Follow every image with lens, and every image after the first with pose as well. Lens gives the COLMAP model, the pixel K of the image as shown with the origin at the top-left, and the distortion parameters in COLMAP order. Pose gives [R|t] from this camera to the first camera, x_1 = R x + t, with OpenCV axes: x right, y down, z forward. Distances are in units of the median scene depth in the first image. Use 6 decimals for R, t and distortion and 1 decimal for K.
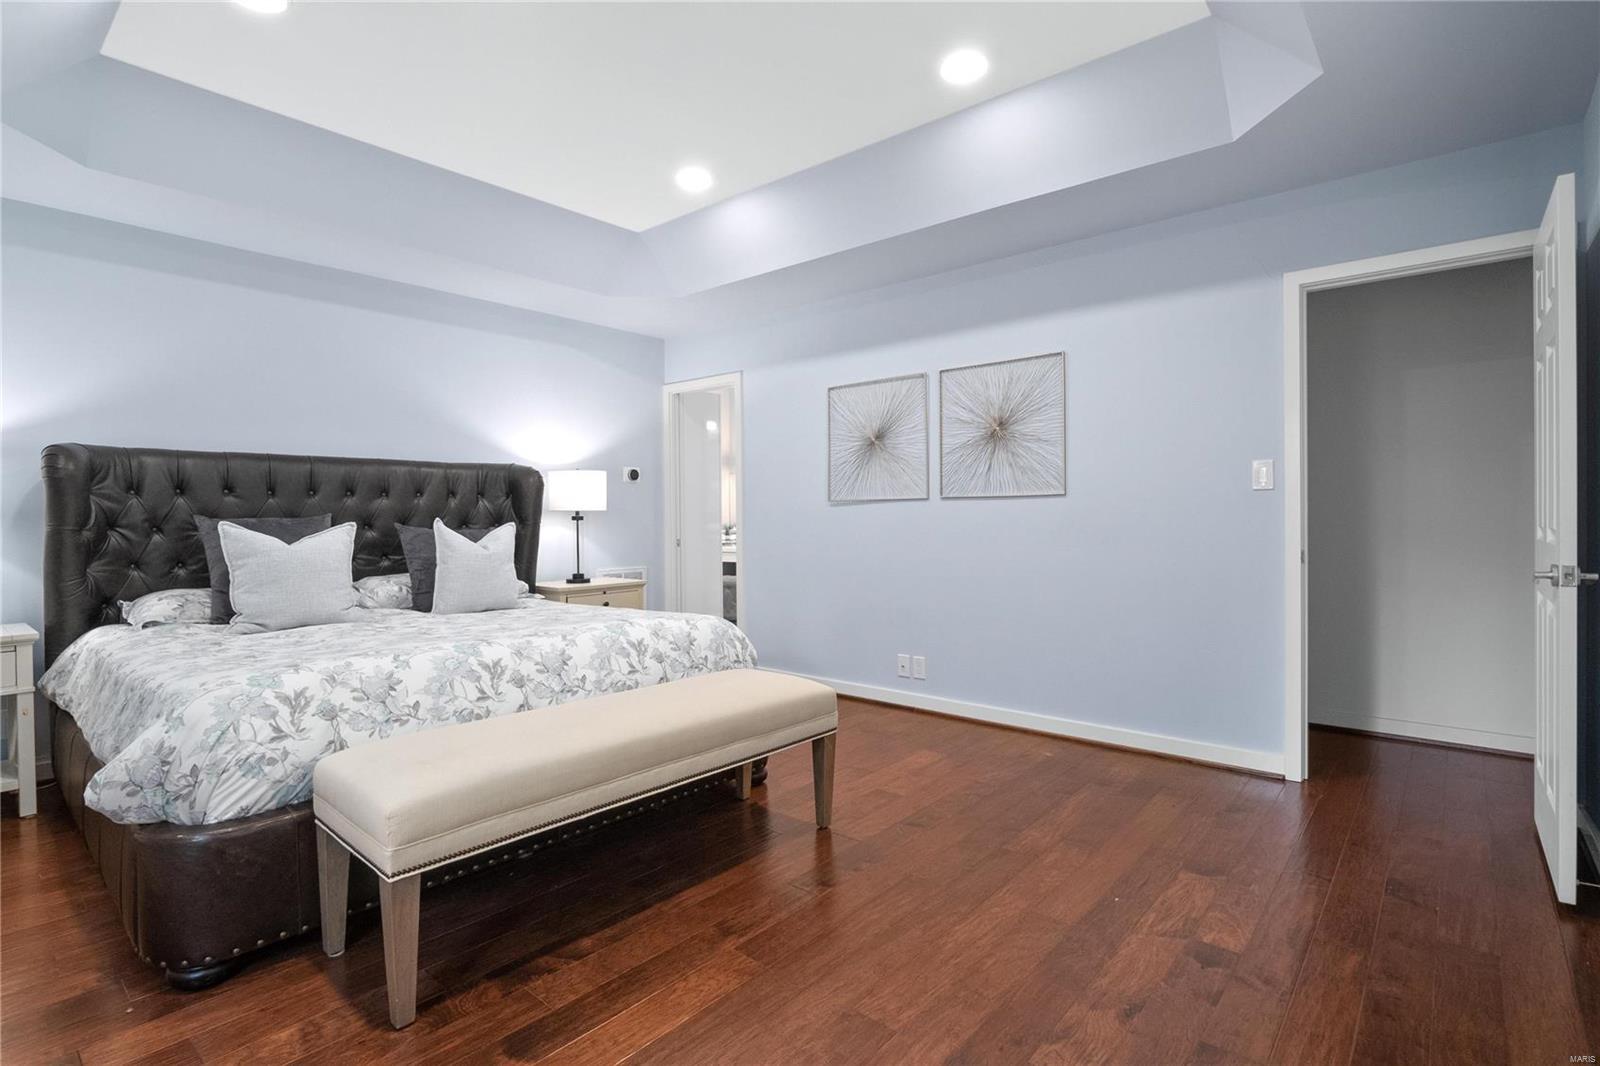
lens RADIAL K [[777.0, 0, 801.7], [0, 777.0, 524.7], [0, 0, 1]] dist [0.000654, 0.000069]
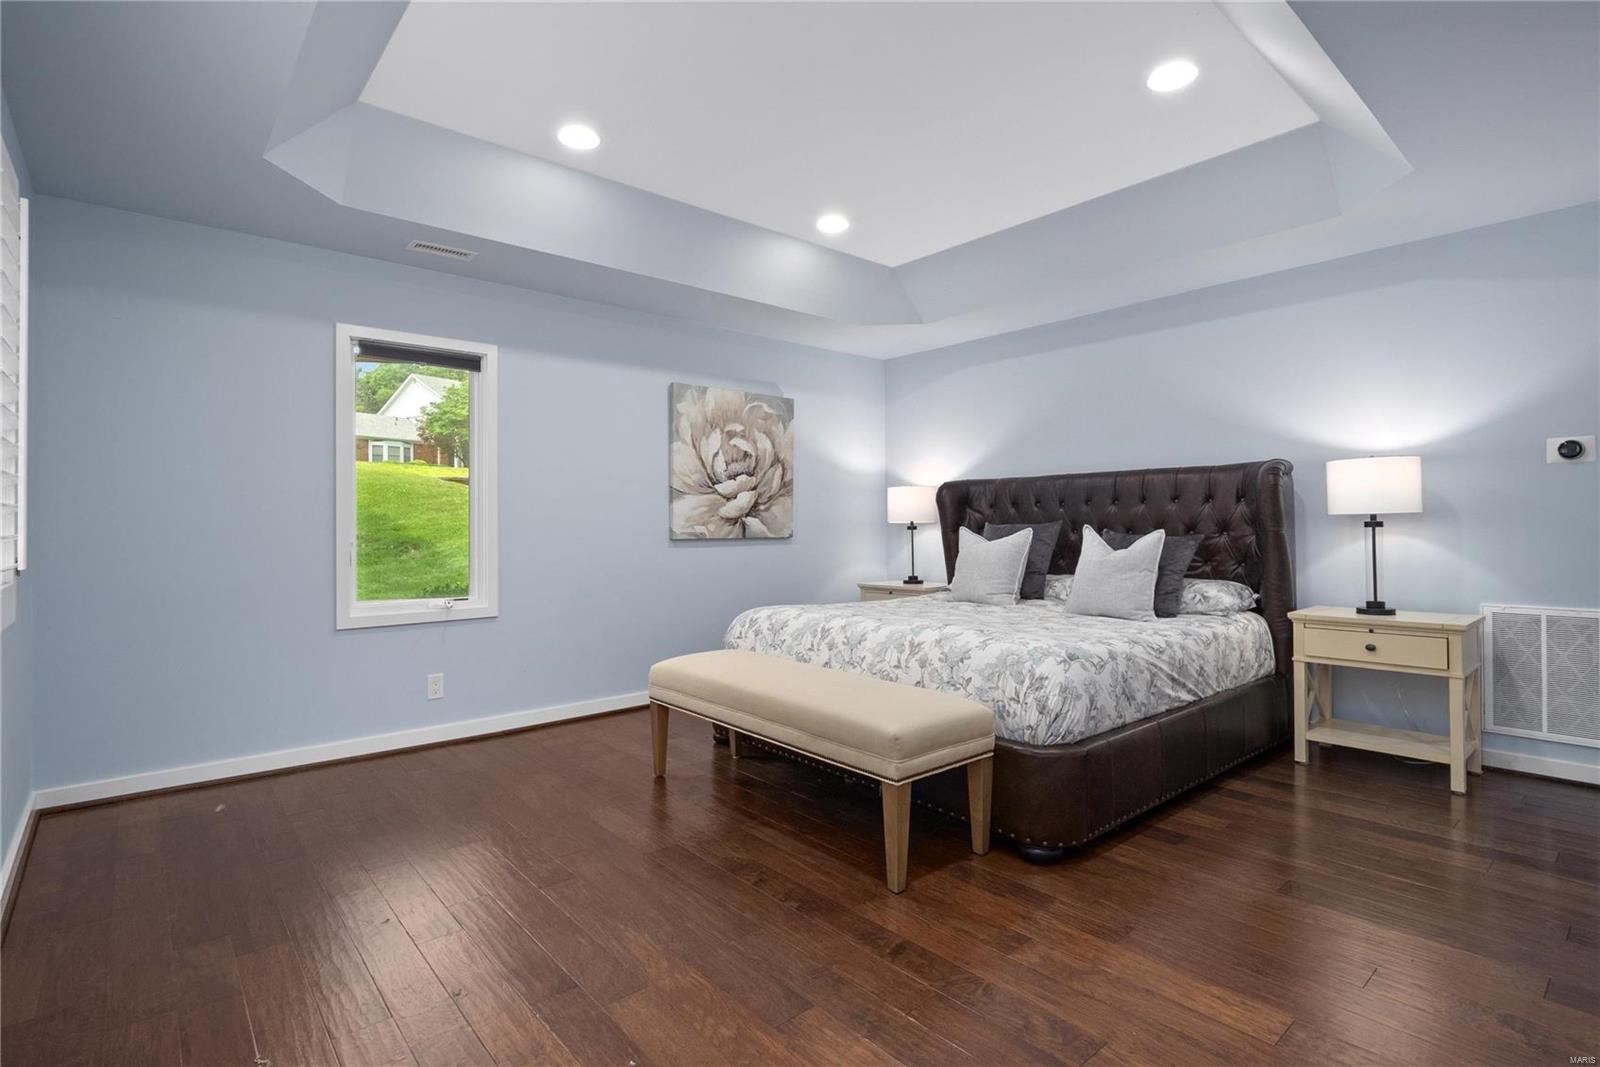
lens RADIAL K [[777.0, 0, 801.7], [0, 777.0, 525.2], [0, 0, 1]] dist [0.000654, 0.000069]
pose [[-0.152740, 0.006897, -0.988242, 0.668682], [-0.003808, 0.999964, 0.007568, -0.014512], [0.988259, 0.004919, -0.152708, 0.774874]]
